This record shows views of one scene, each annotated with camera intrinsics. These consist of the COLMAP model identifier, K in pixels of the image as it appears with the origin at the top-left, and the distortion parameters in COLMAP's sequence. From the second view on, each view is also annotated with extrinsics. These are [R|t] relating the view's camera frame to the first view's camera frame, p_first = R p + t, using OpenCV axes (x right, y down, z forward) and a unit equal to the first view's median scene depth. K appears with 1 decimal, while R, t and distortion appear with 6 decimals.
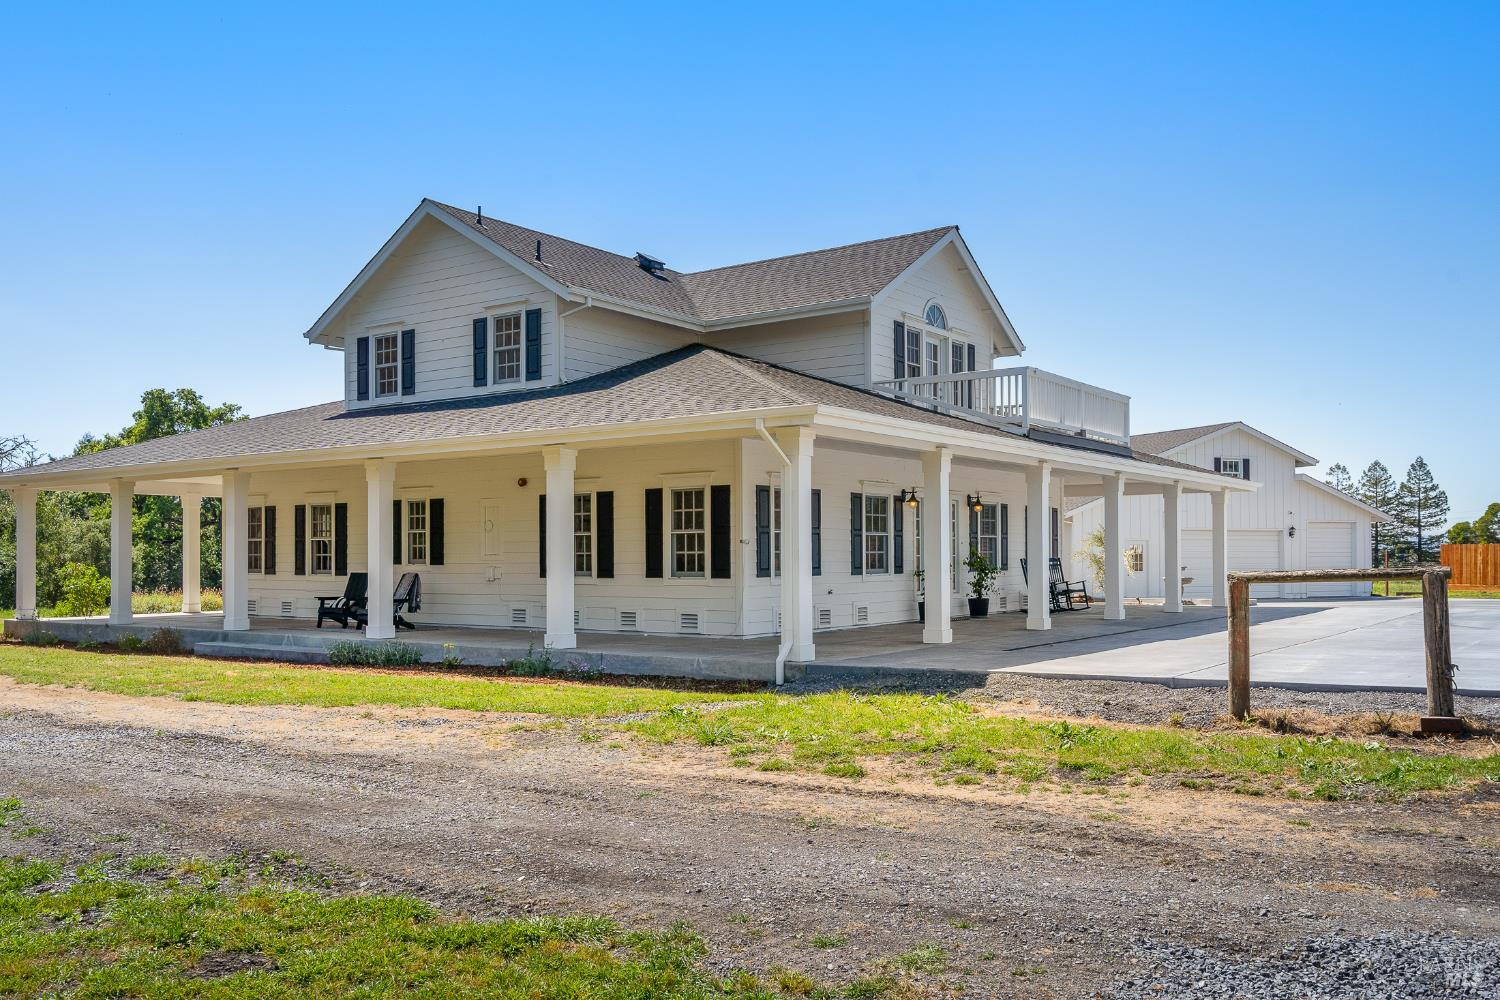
lens RADIAL K [[1248.8, 0, 748.8], [0, 1248.8, 550.8], [0, 0, 1]] dist [0.004664, 0.002769]
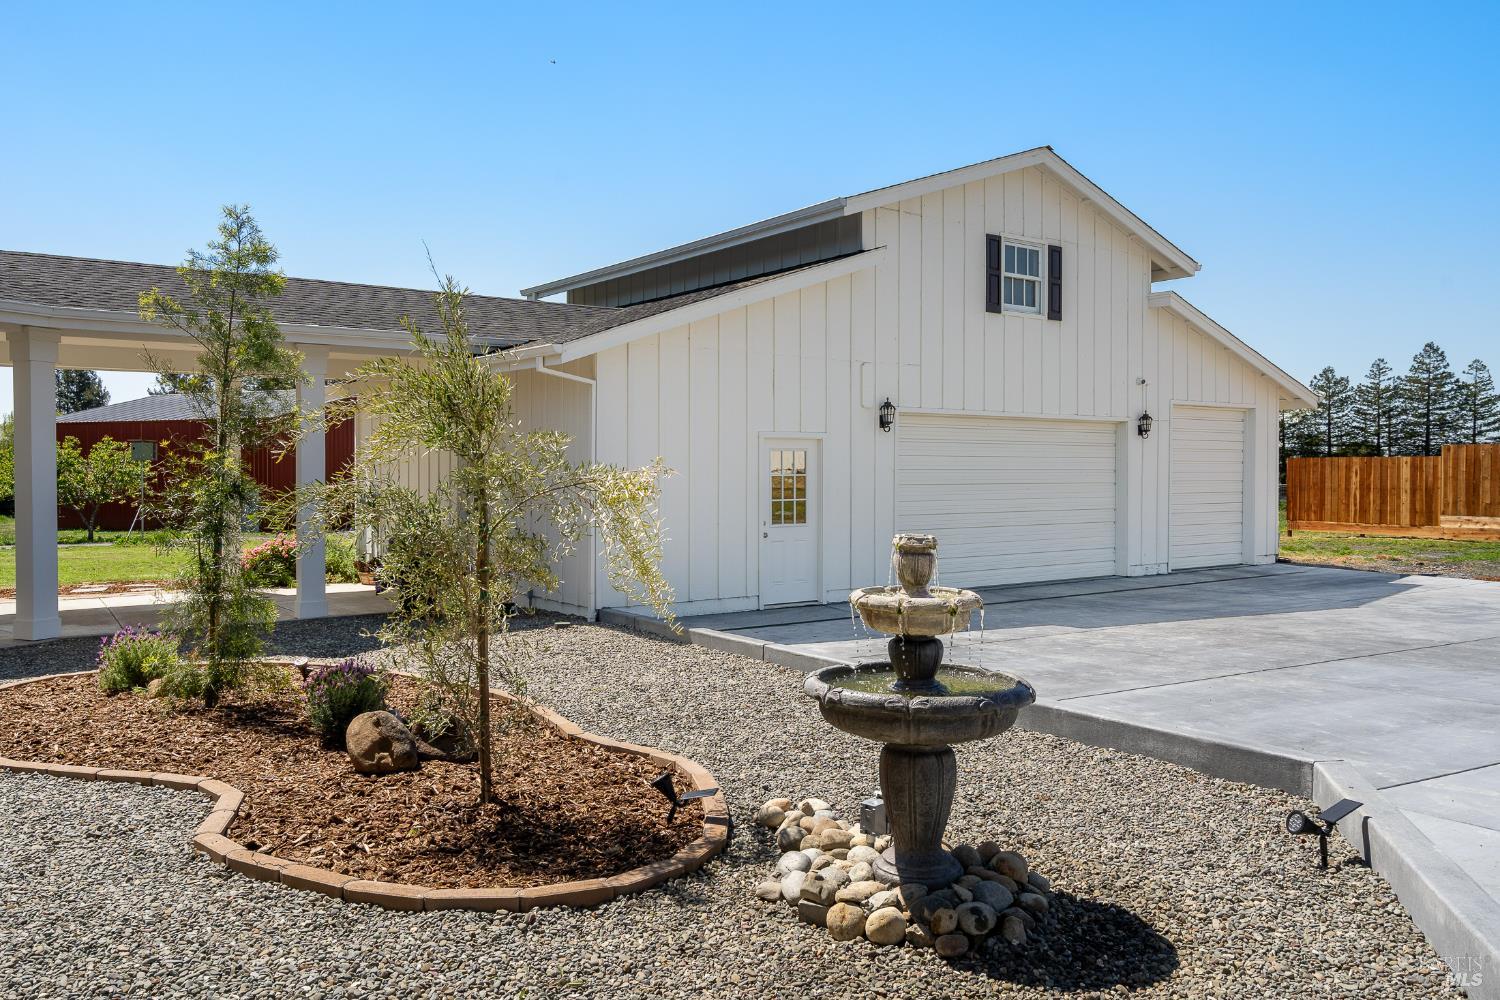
lens RADIAL K [[1127.8, 0, 750.0], [0, 1127.8, 500.0], [0, 0, 1]] dist [0.009497, 0.002273]
pose [[0.978415, 0.000673, 0.206649, 0.208081], [-0.007682, 0.999422, 0.033117, -0.000807], [-0.206507, -0.033989, 0.977855, 0.612665]]
